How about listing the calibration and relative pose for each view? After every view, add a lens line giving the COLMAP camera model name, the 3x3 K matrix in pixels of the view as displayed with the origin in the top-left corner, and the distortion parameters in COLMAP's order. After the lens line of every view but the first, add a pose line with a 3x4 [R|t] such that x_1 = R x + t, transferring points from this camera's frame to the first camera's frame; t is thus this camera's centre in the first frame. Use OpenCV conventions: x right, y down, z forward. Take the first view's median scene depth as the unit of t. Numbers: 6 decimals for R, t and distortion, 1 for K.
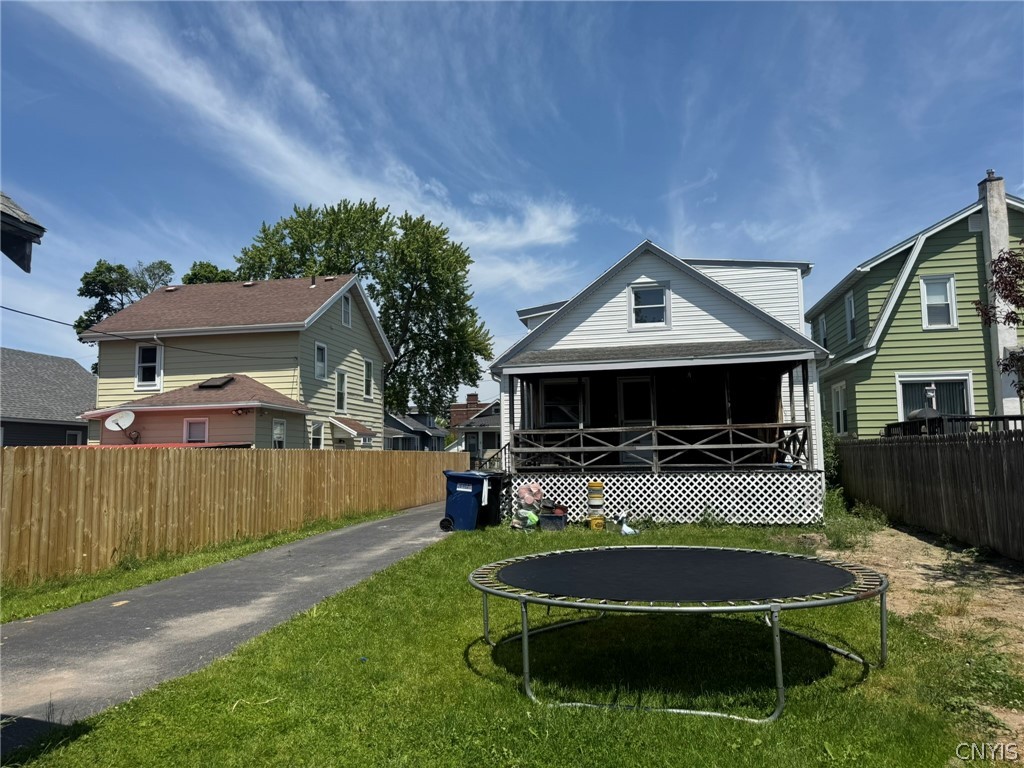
lens RADIAL K [[712.6, 0, 509.9], [0, 712.6, 415.9], [0, 0, 1]] dist [0.078389, -0.086461]
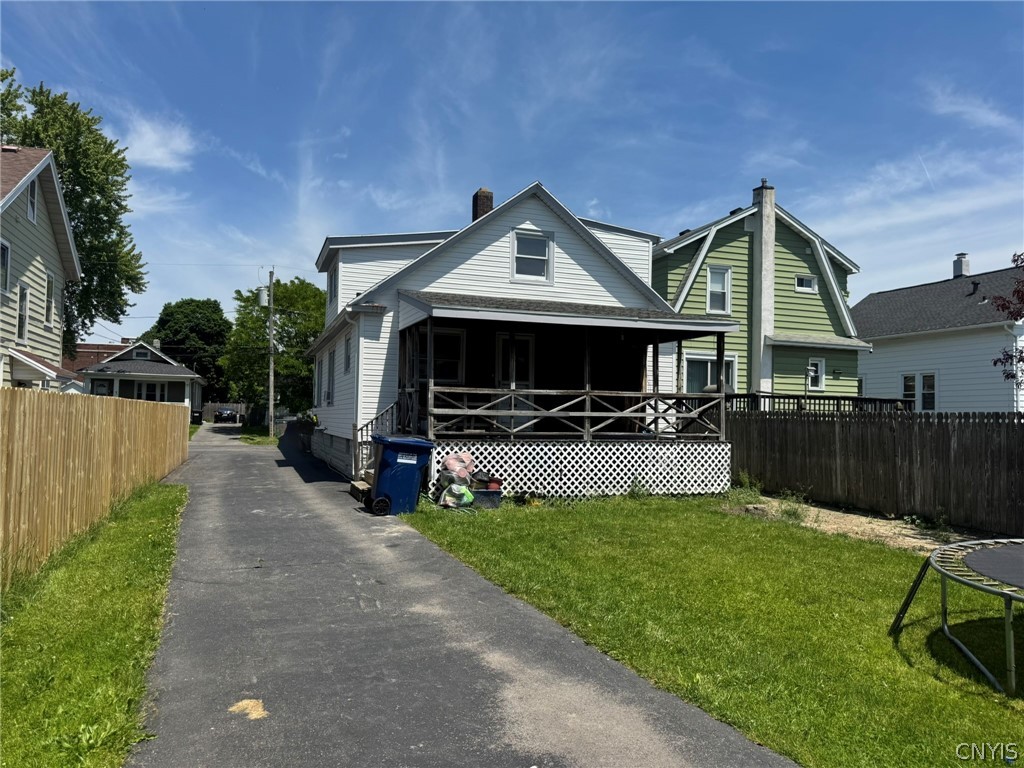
lens RADIAL K [[712.6, 0, 509.9], [0, 712.6, 415.9], [0, 0, 1]] dist [0.078389, -0.086461]
pose [[0.863706, 0.030629, 0.503065, -0.283978], [-0.059966, 0.997307, 0.042234, 0.011917], [-0.500416, -0.066645, 0.863216, 0.218611]]
